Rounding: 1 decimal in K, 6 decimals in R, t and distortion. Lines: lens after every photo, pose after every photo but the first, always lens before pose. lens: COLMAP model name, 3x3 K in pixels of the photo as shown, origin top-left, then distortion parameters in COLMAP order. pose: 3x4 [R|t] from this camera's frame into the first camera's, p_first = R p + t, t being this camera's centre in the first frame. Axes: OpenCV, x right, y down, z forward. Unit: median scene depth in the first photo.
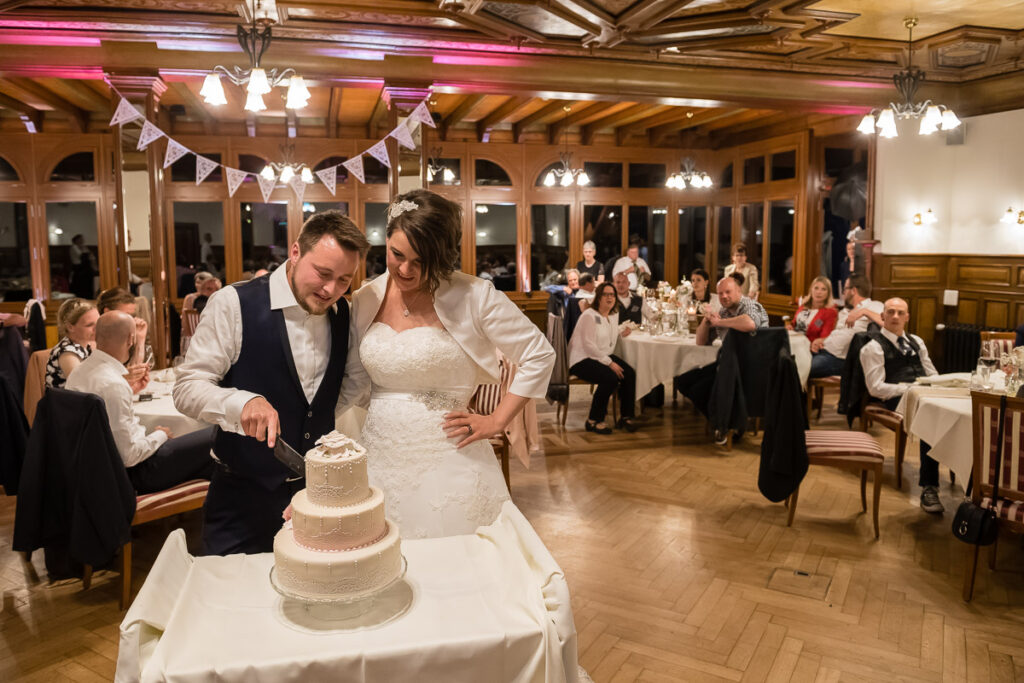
lens RADIAL K [[708.8, 0, 475.1], [0, 708.8, 343.7], [0, 0, 1]] dist [-0.018603, -0.003649]
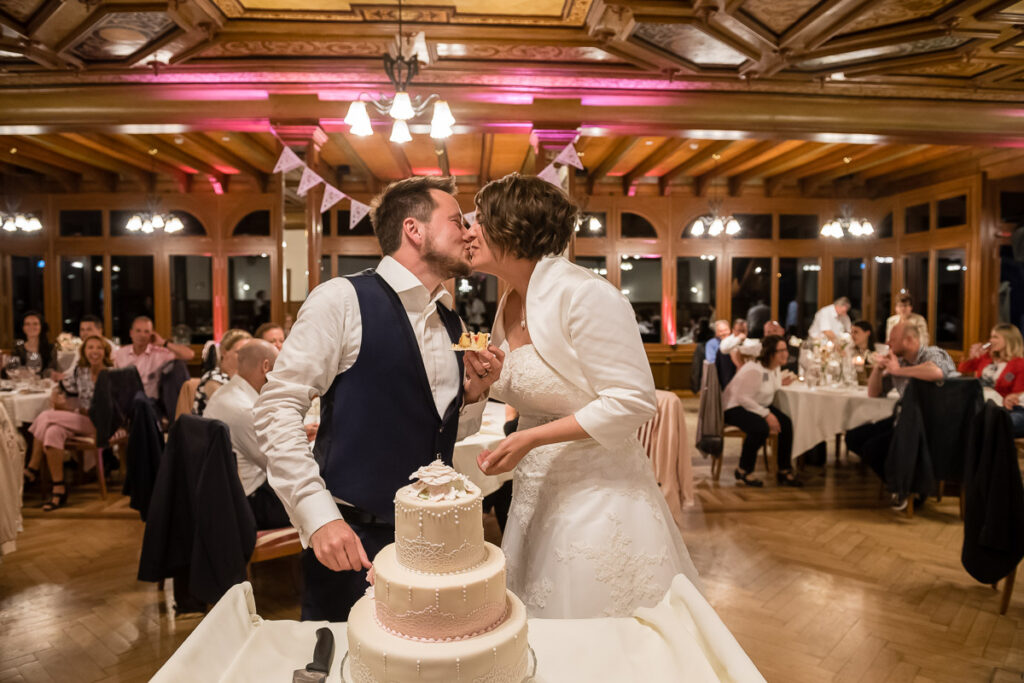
lens RADIAL K [[672.7, 0, 497.5], [0, 672.7, 338.0], [0, 0, 1]] dist [-0.038863, 0.003452]
pose [[0.984415, 0.013069, -0.175373, -0.006080], [-0.028404, 0.995957, -0.085219, 0.013730], [0.173550, 0.088872, 0.980807, 0.084403]]
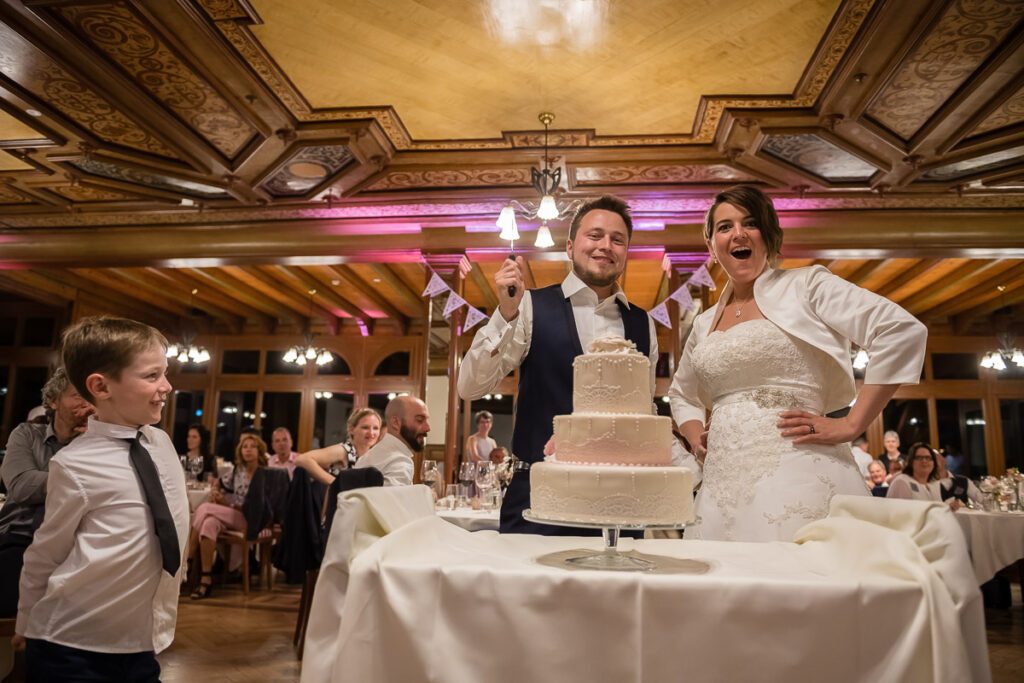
lens RADIAL K [[685.7, 0, 516.8], [0, 685.7, 357.6], [0, 0, 1]] dist [-0.019154, -0.007251]
pose [[0.945241, -0.029974, -0.324994, -0.009763], [-0.068703, 0.955187, -0.287920, 0.090965], [0.319060, 0.294482, 0.900823, 0.060749]]
